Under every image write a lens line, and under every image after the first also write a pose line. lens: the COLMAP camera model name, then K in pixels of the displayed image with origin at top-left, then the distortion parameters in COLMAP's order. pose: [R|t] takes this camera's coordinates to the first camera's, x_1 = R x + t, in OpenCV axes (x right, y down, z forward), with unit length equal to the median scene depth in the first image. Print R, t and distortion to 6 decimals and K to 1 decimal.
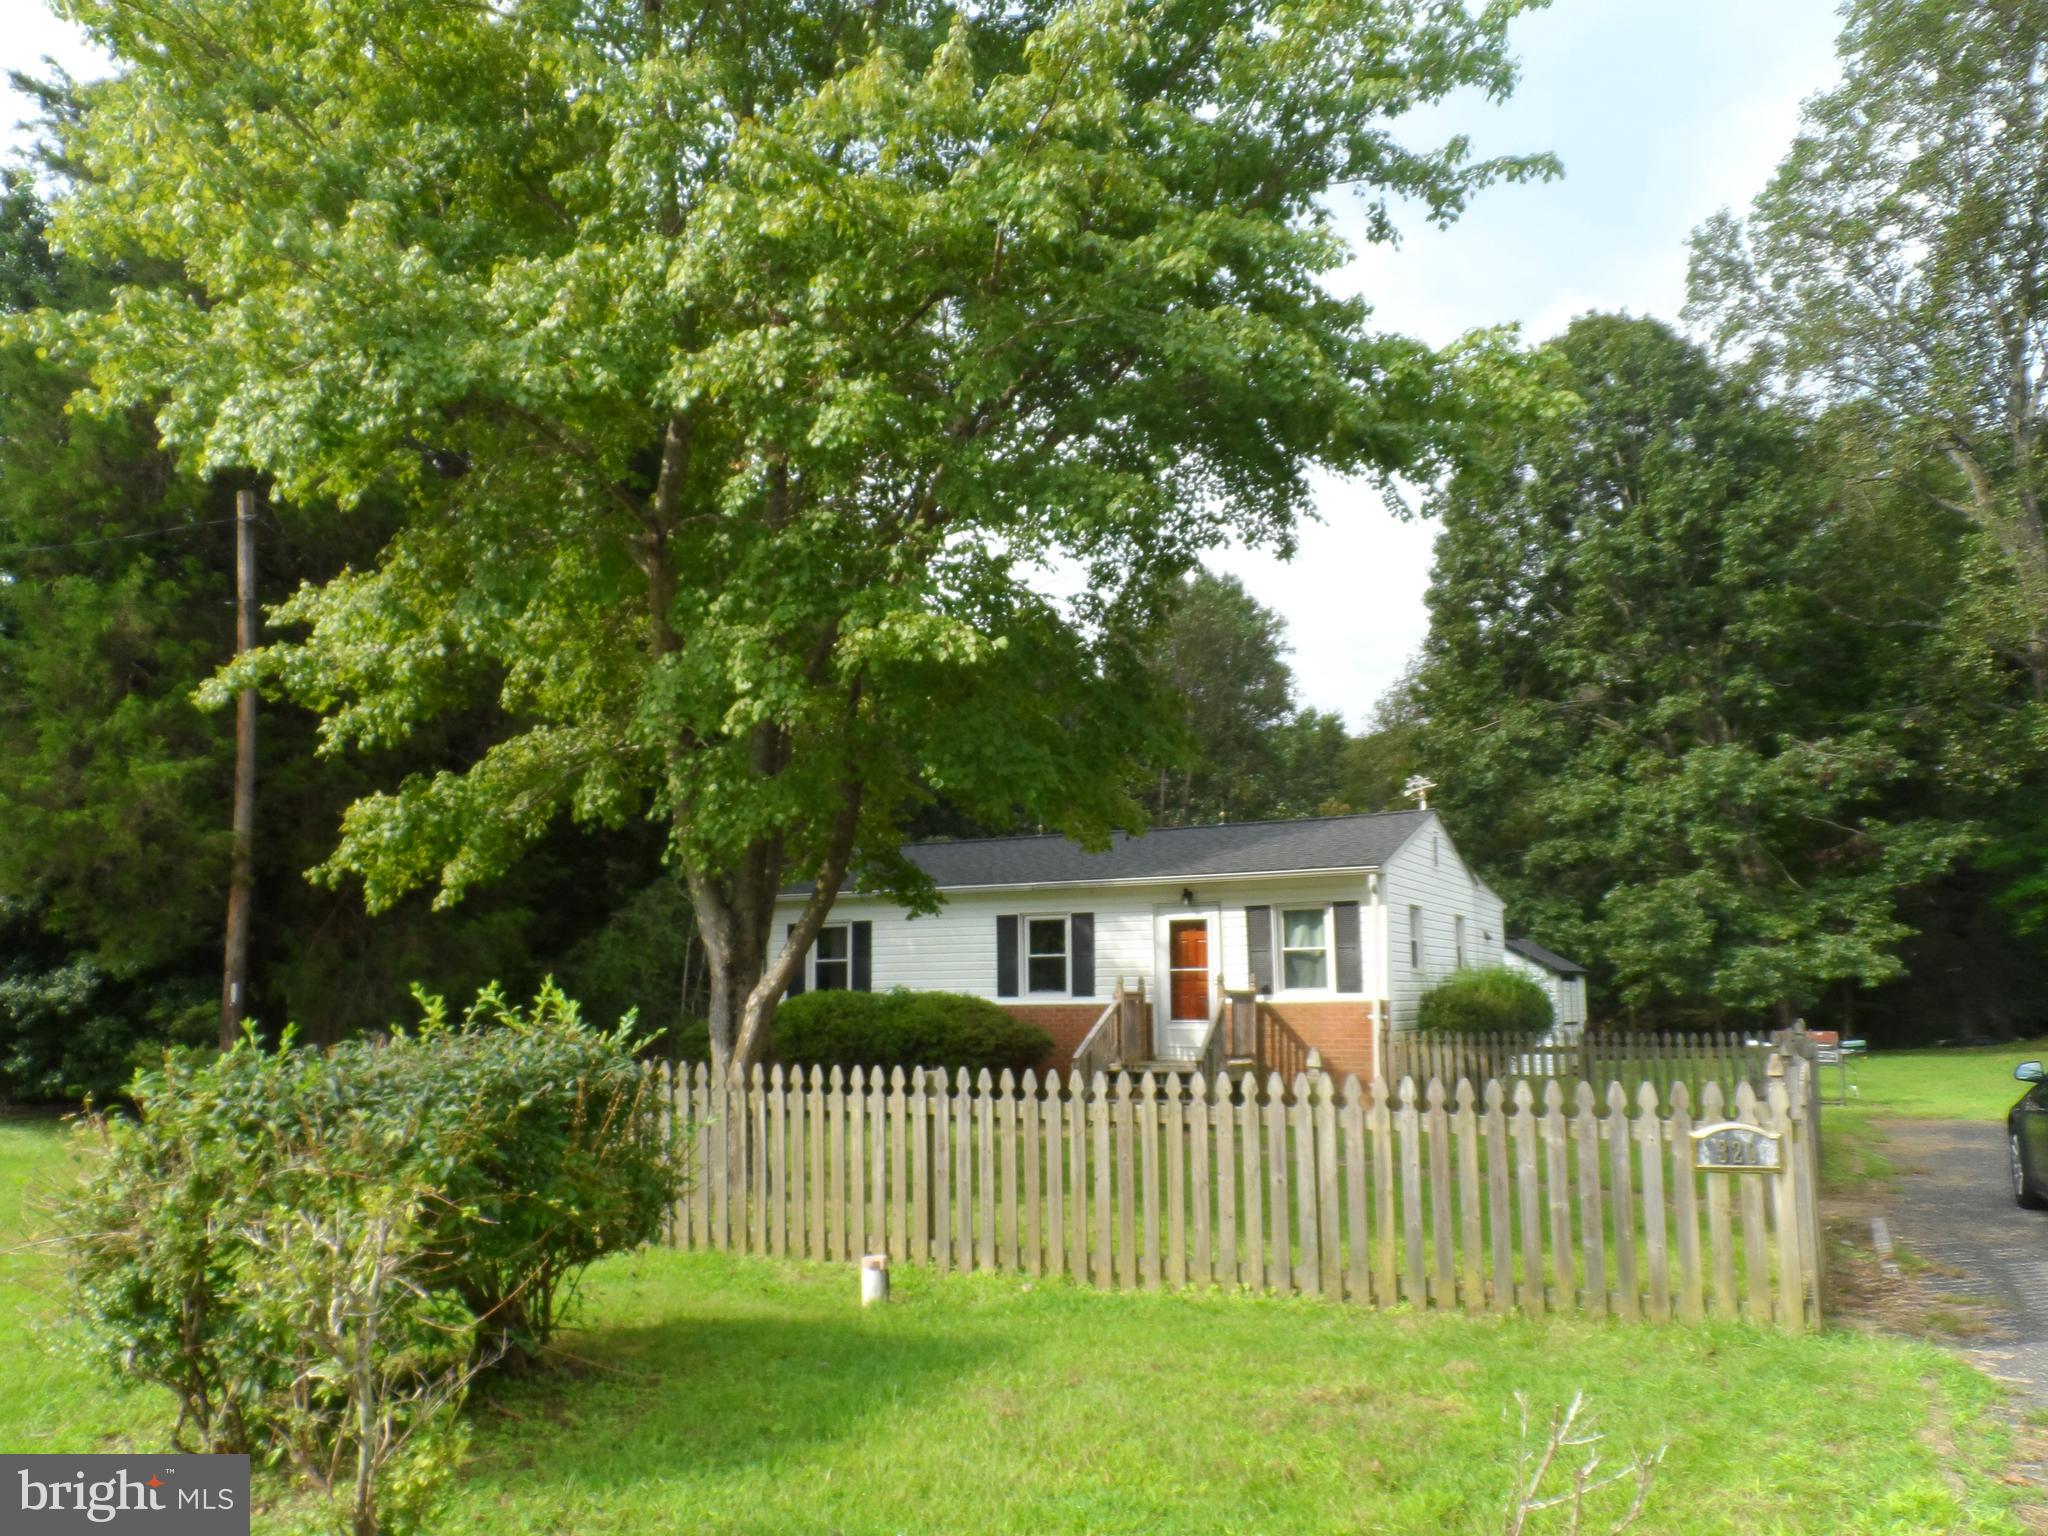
lens RADIAL K [[1563.2, 0, 1026.6], [0, 1563.2, 770.4], [0, 0, 1]] dist [-0.003219, 0.001861]
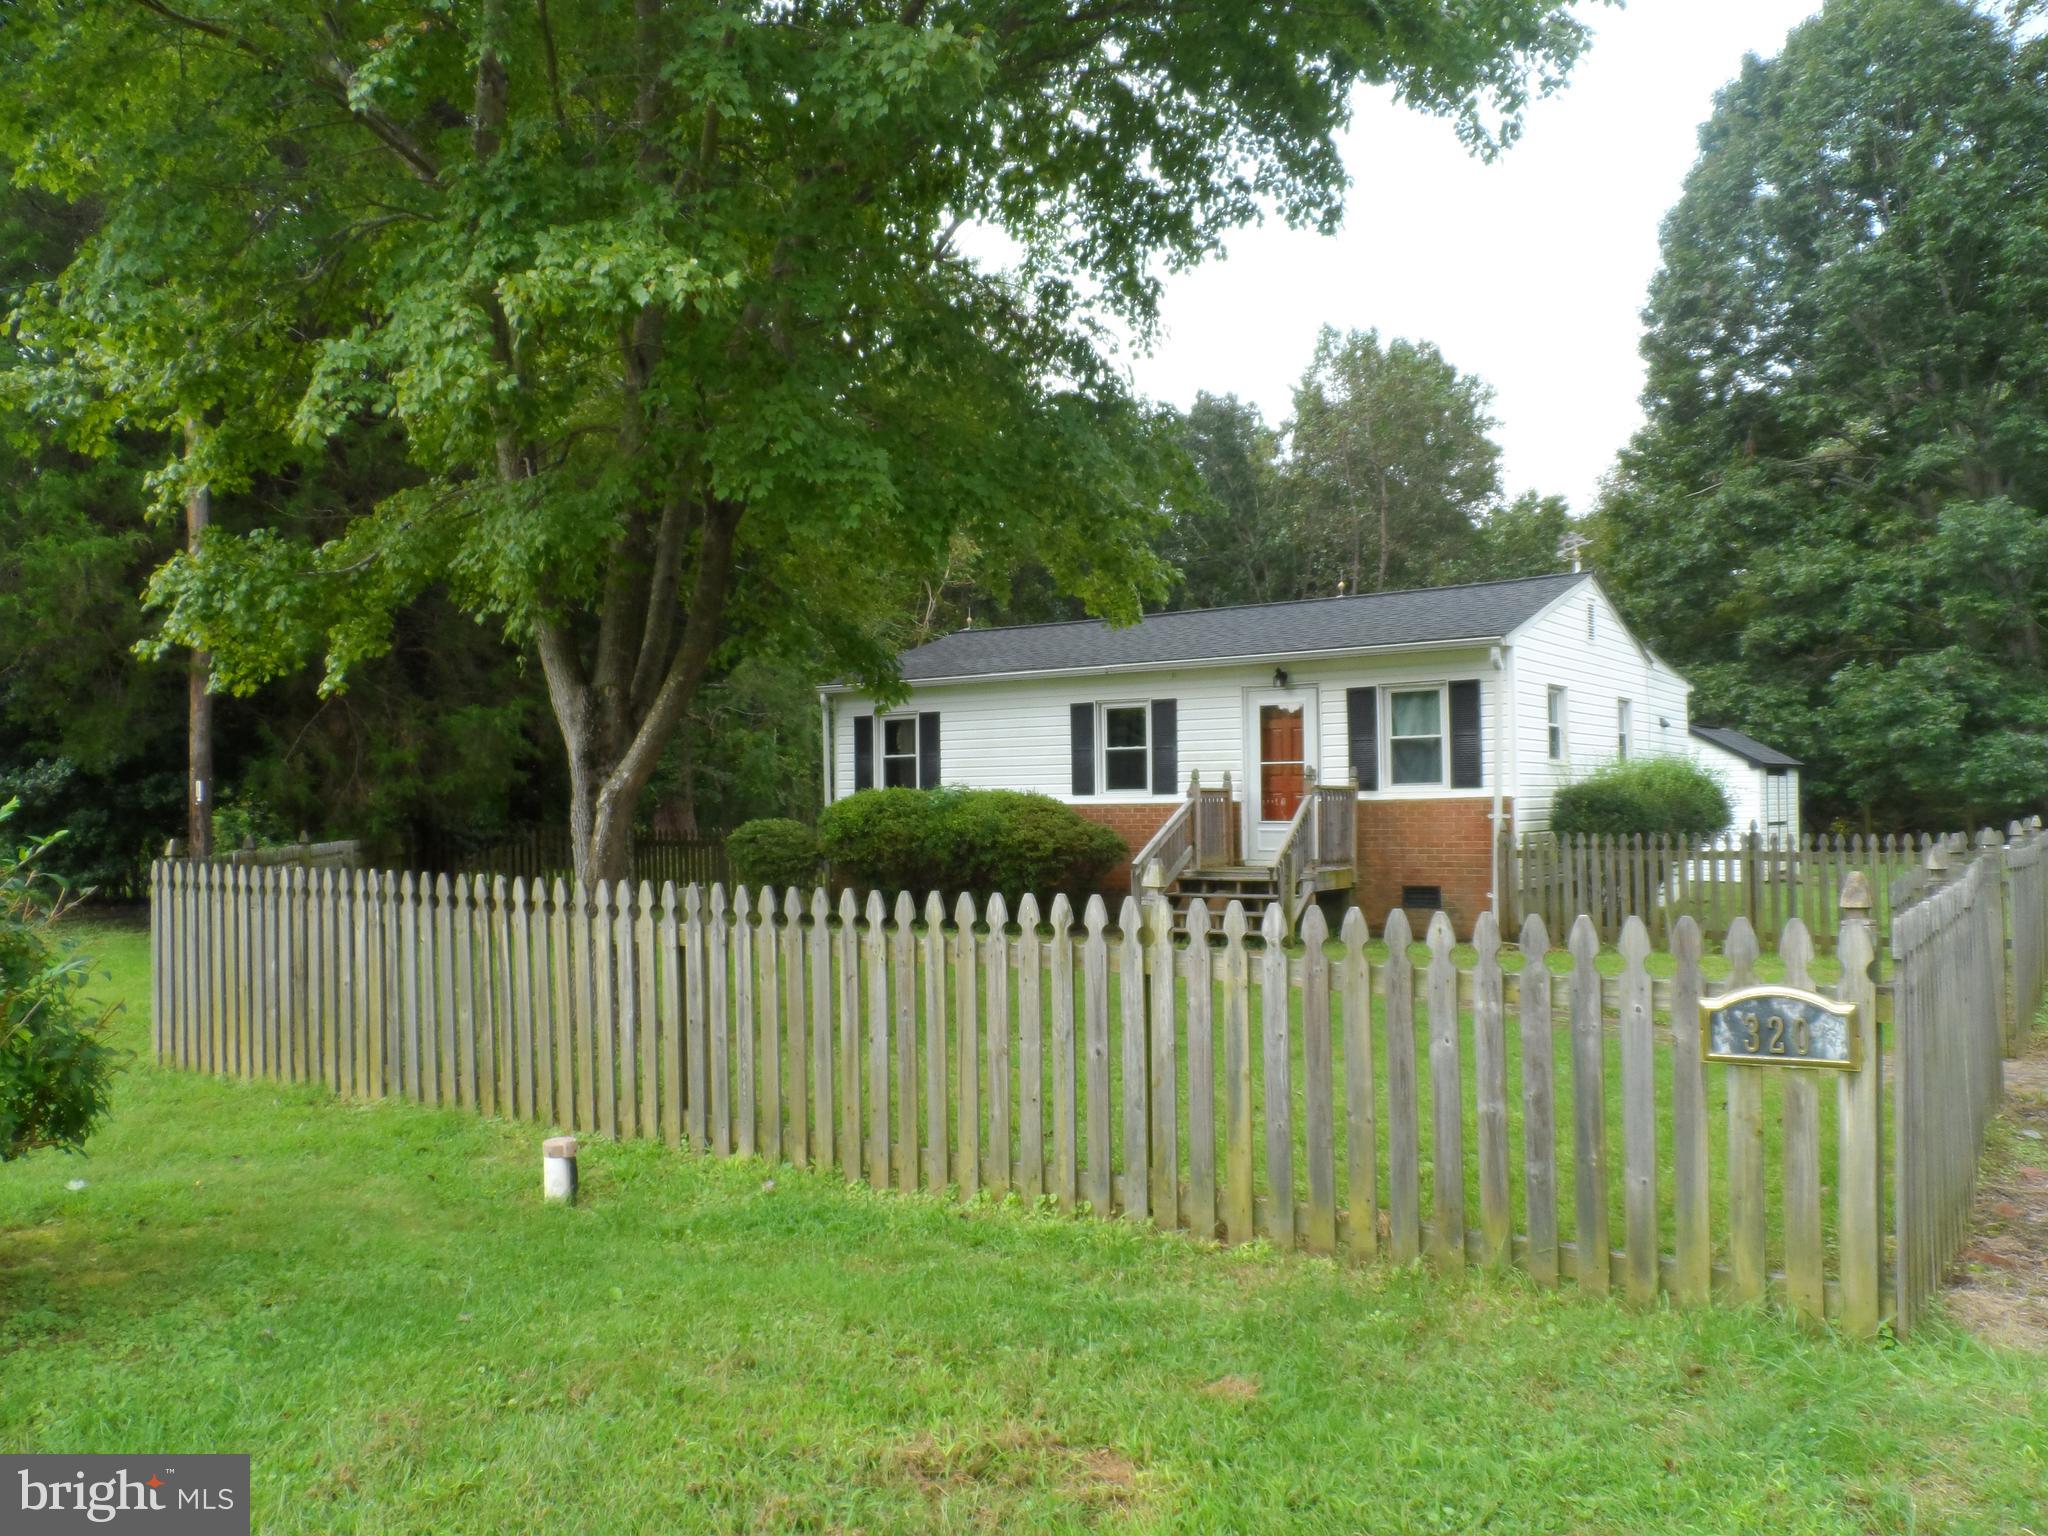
lens RADIAL K [[1563.2, 0, 1011.3], [0, 1563.2, 765.8], [0, 0, 1]] dist [-0.003219, 0.001861]
pose [[0.988575, -0.007629, -0.150537, 0.082557], [0.025983, 0.992393, 0.120338, 0.020457], [0.148474, -0.122875, 0.981253, 0.124168]]
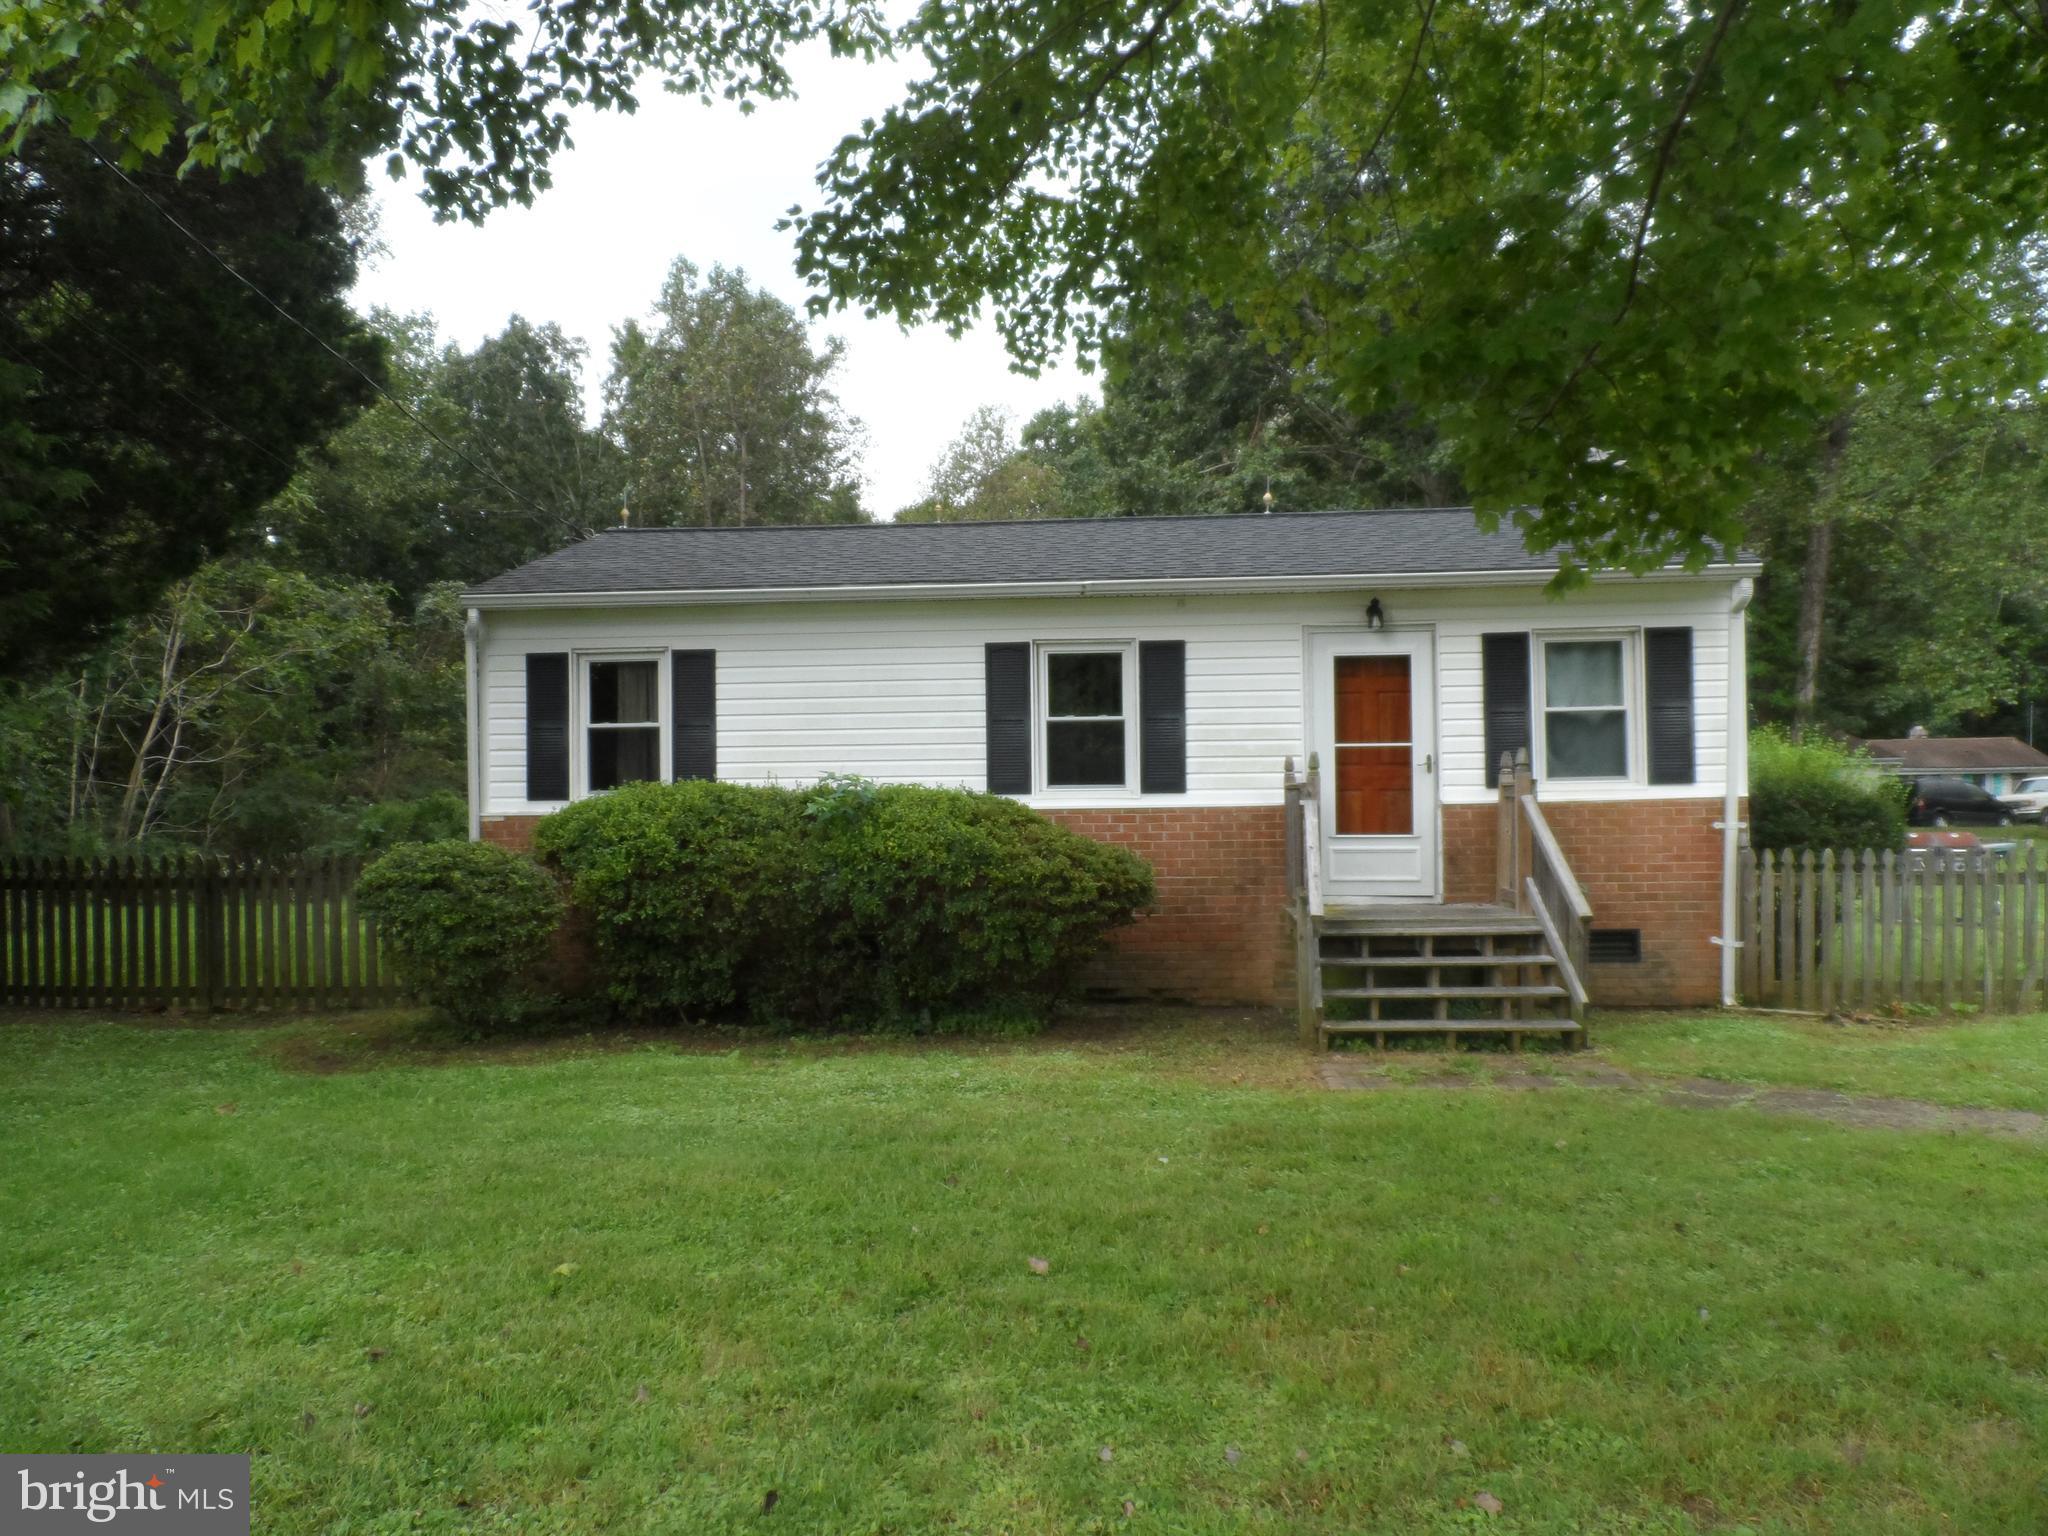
lens RADIAL K [[1563.2, 0, 1015.6], [0, 1563.2, 759.5], [0, 0, 1]] dist [-0.003219, 0.001861]
pose [[0.927725, 0.004526, 0.373238, -0.214096], [-0.049619, 0.992548, 0.111298, 0.074094], [-0.369952, -0.121774, 0.921035, 0.511963]]
